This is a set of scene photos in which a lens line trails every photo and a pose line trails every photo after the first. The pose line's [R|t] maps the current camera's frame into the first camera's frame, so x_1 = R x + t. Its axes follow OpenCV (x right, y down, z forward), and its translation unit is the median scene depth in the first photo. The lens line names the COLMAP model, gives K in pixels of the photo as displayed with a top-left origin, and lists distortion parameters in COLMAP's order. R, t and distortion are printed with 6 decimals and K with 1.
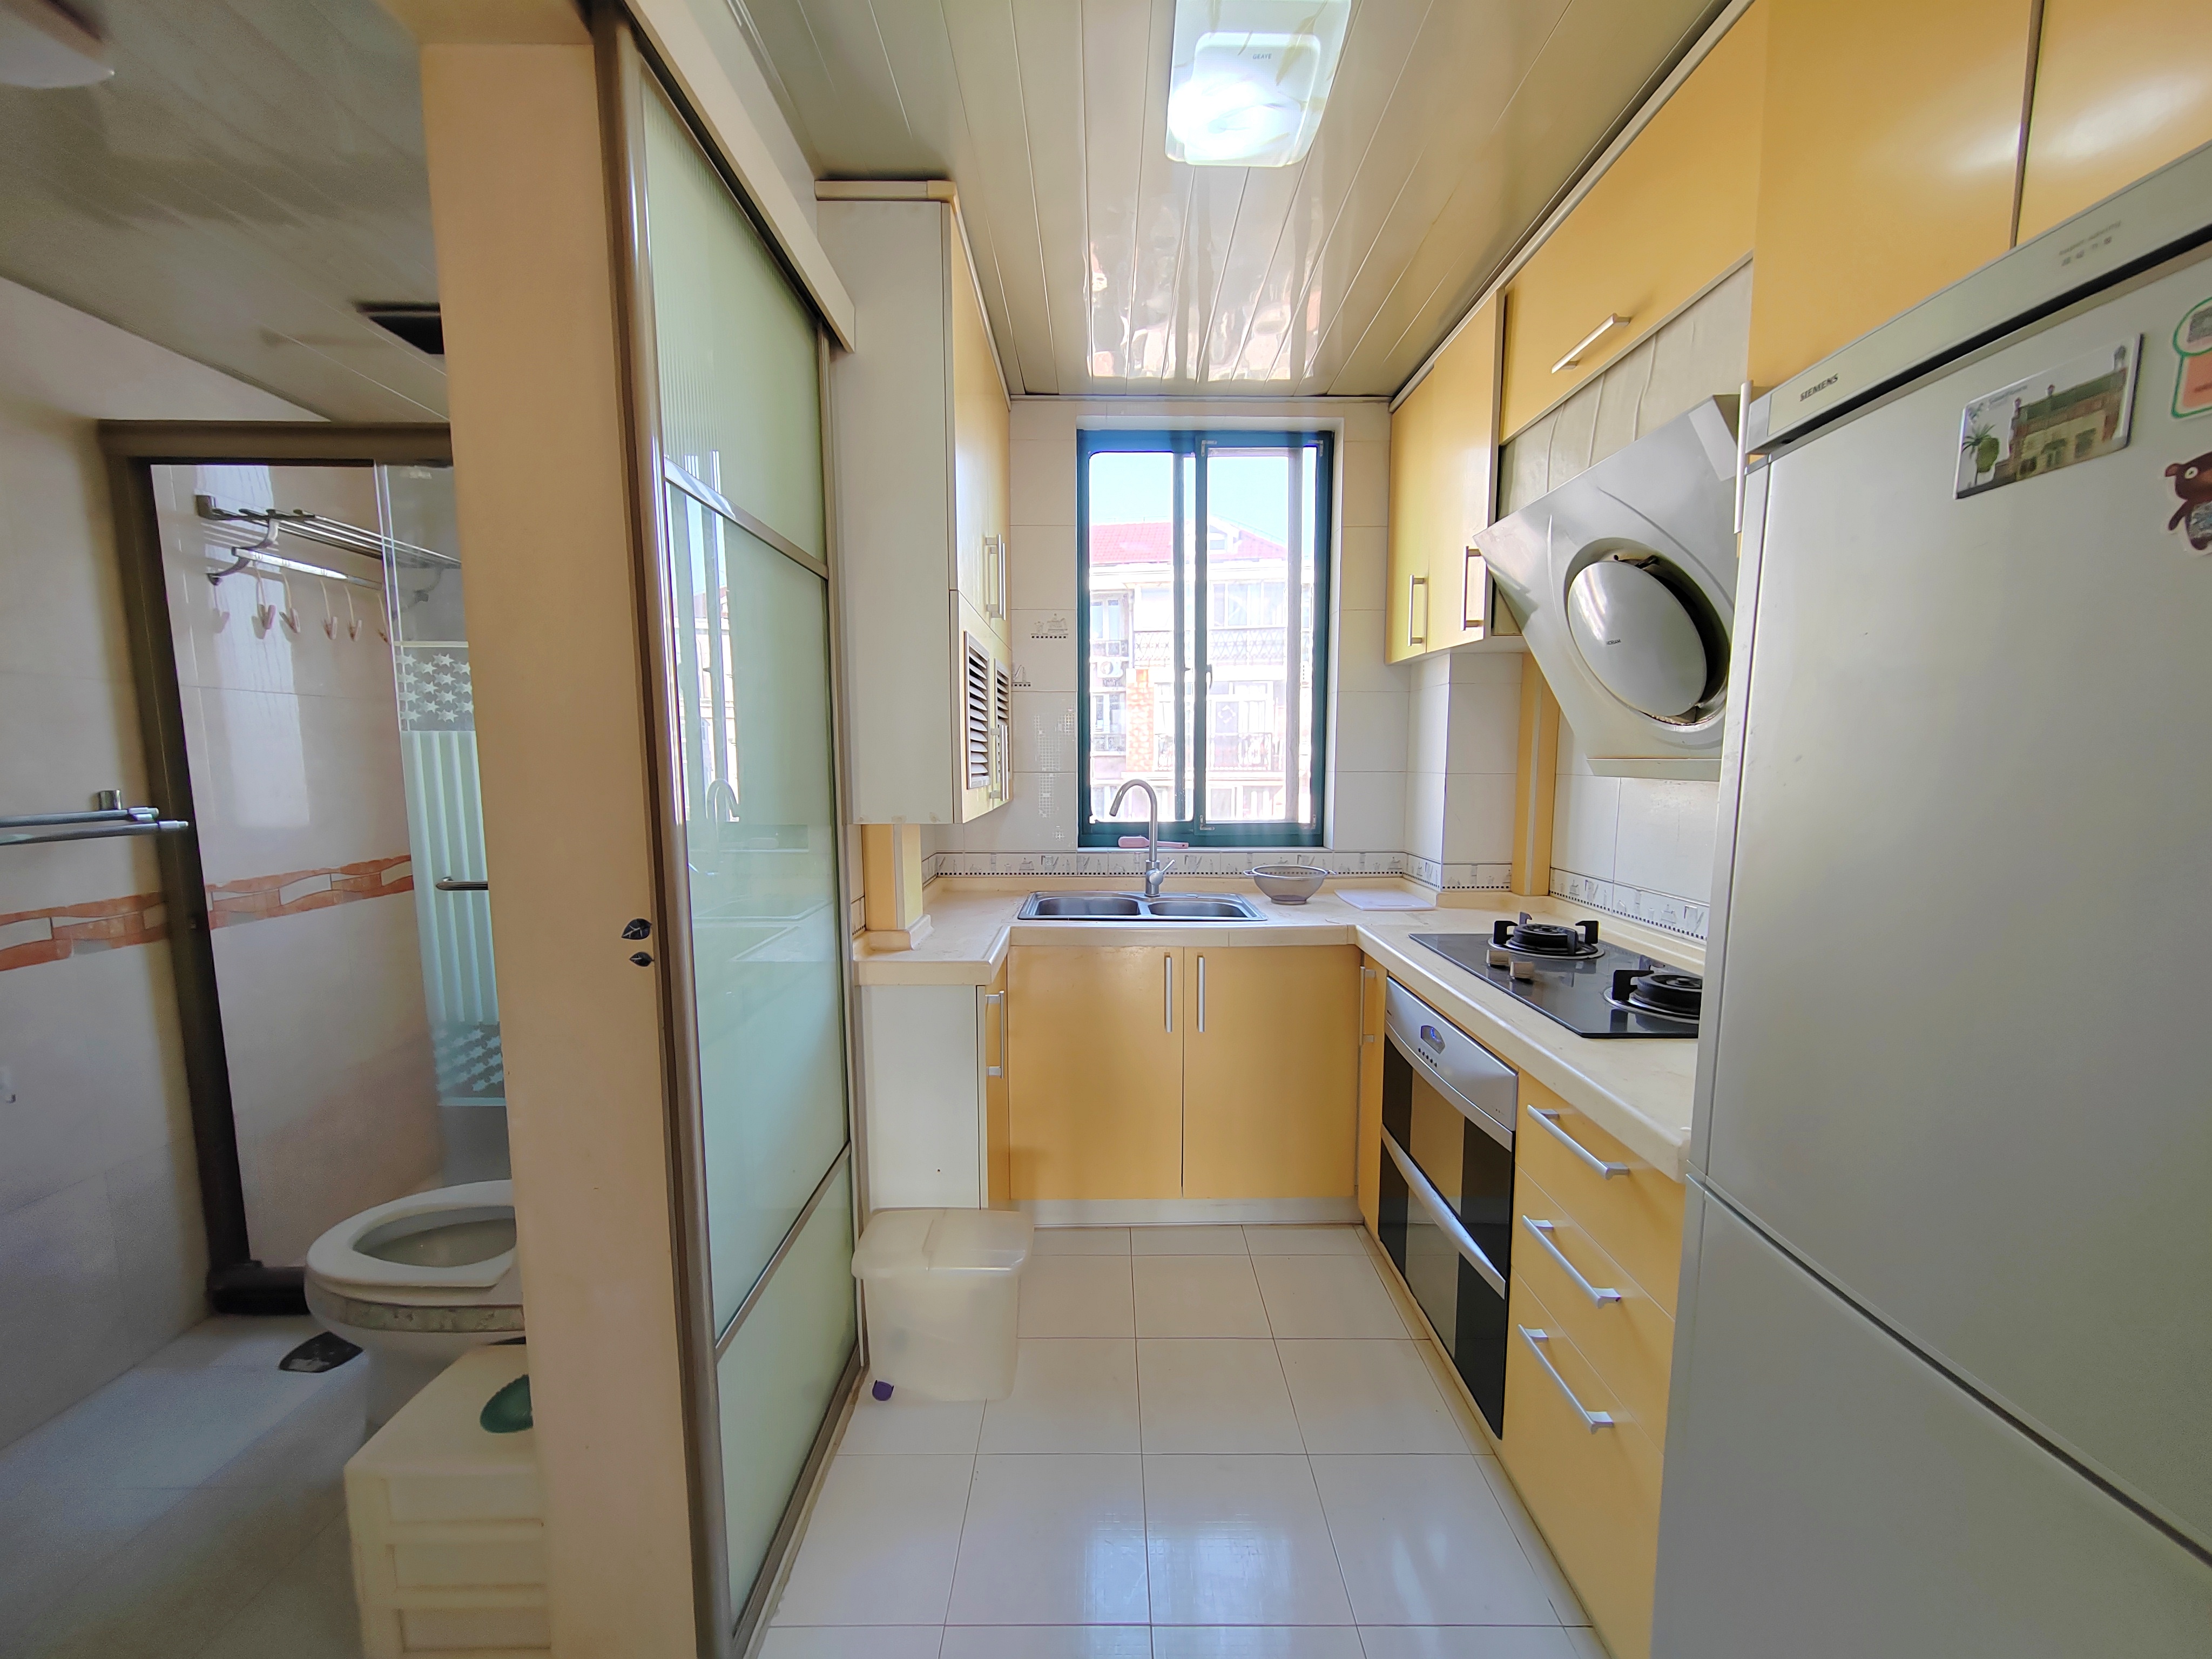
lens RADIAL K [[839.3, 0, 1107.4], [0, 839.3, 846.2], [0, 0, 1]] dist [0.001197, 0.000773]
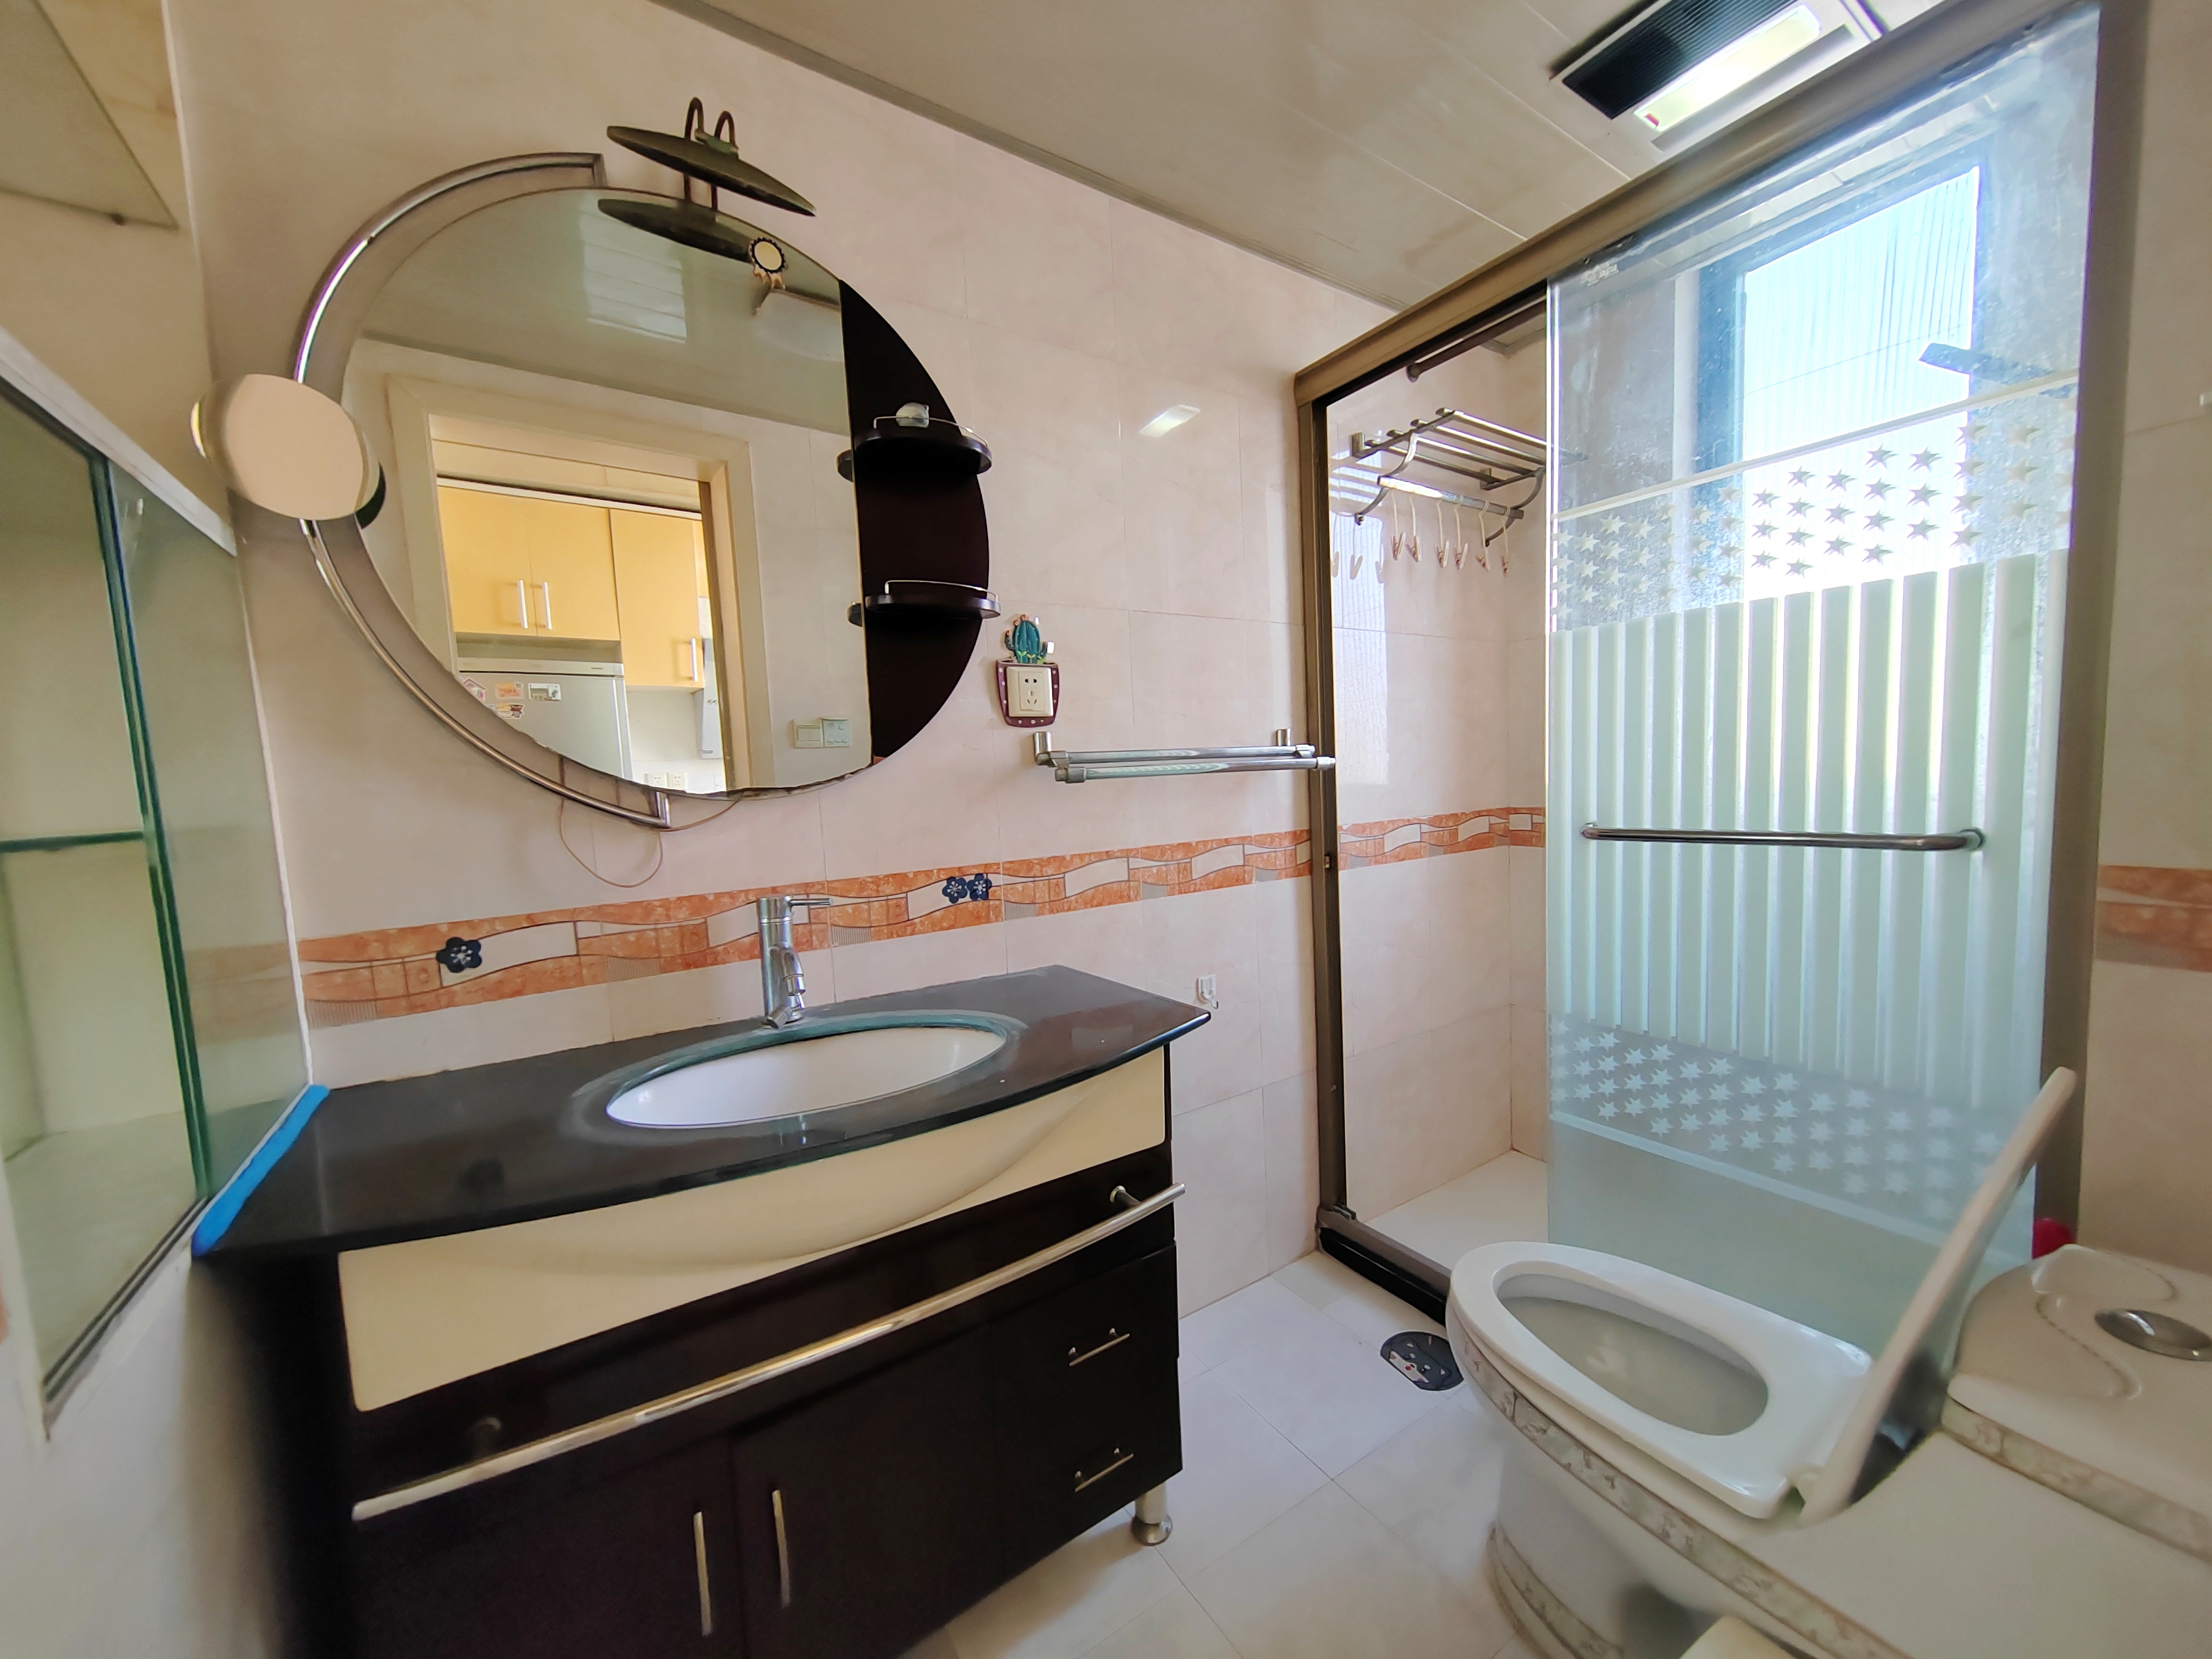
lens RADIAL K [[839.3, 0, 1107.4], [0, 839.3, 846.2], [0, 0, 1]] dist [0.001197, 0.000773]
pose [[0.539677, 0.052754, -0.840218, -0.382797], [-0.046882, 0.998369, 0.032571, 0.051770], [0.840566, 0.021813, 0.541270, 0.231850]]
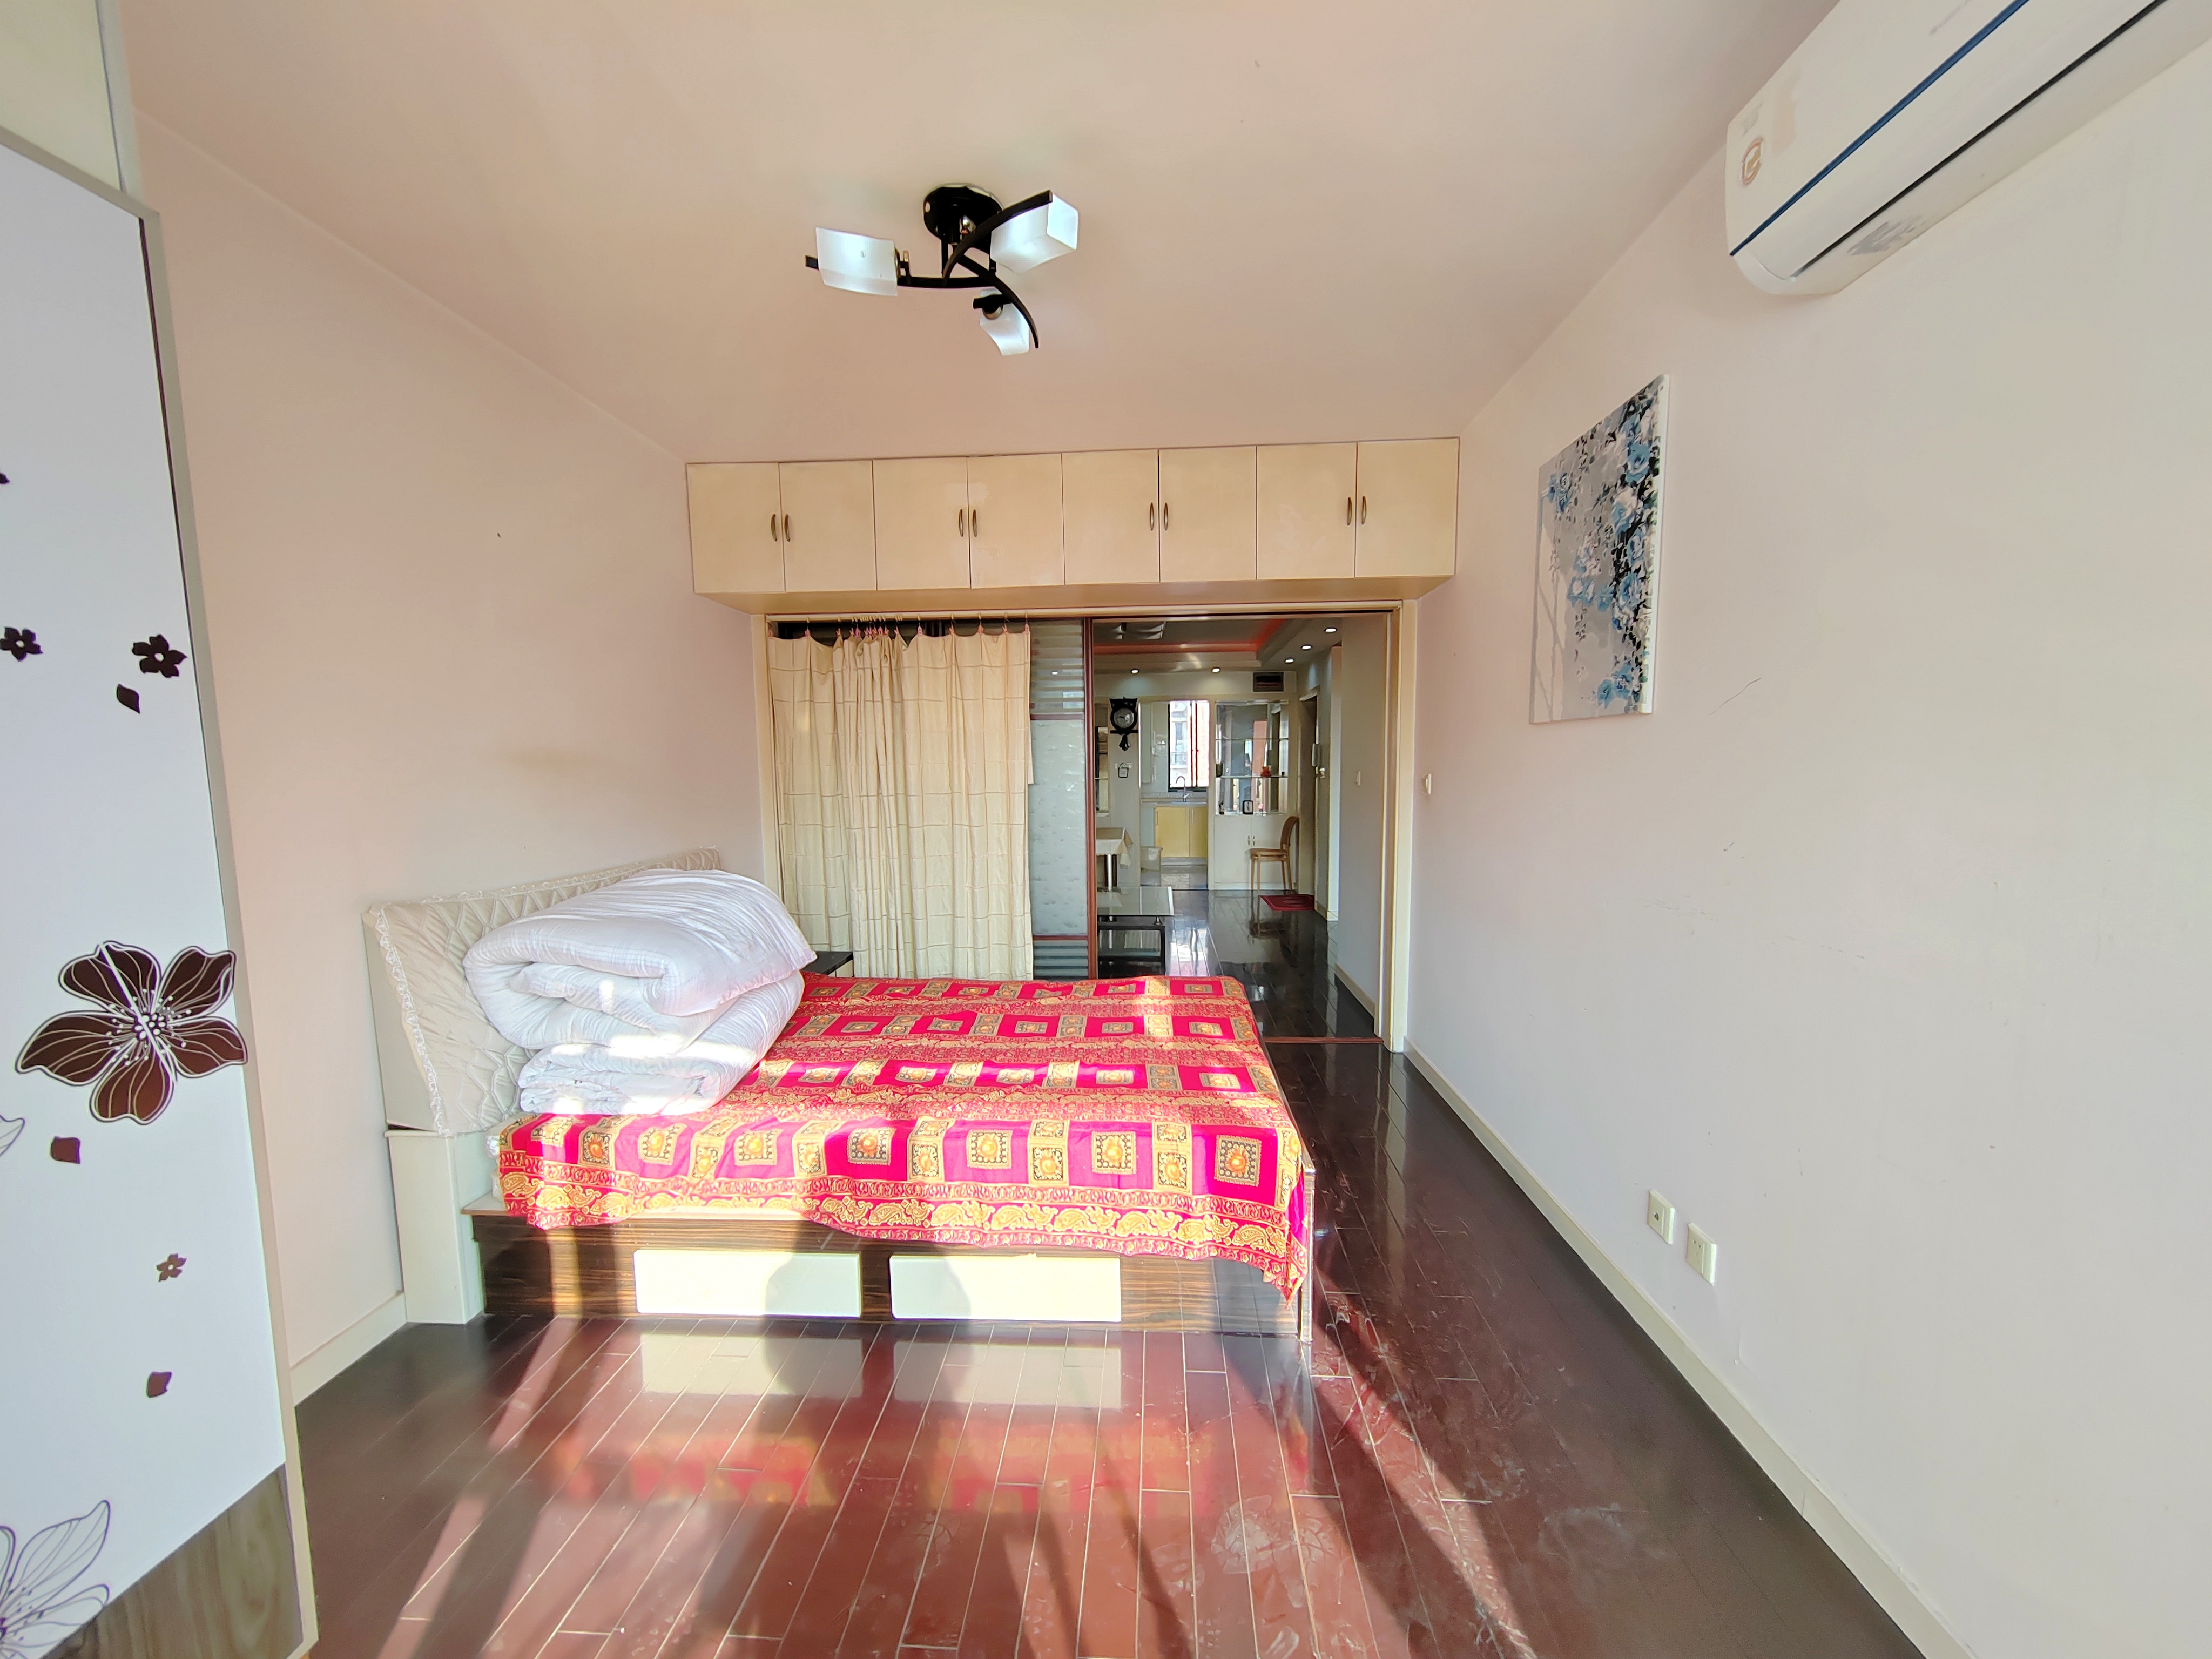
lens RADIAL K [[839.3, 0, 1107.4], [0, 839.3, 846.2], [0, 0, 1]] dist [0.001197, 0.000773]
pose [[0.997834, 0.001334, -0.065774, -0.091926], [-0.002209, 0.999910, -0.013245, 0.492327], [0.065750, 0.013361, 0.997747, -4.883866]]
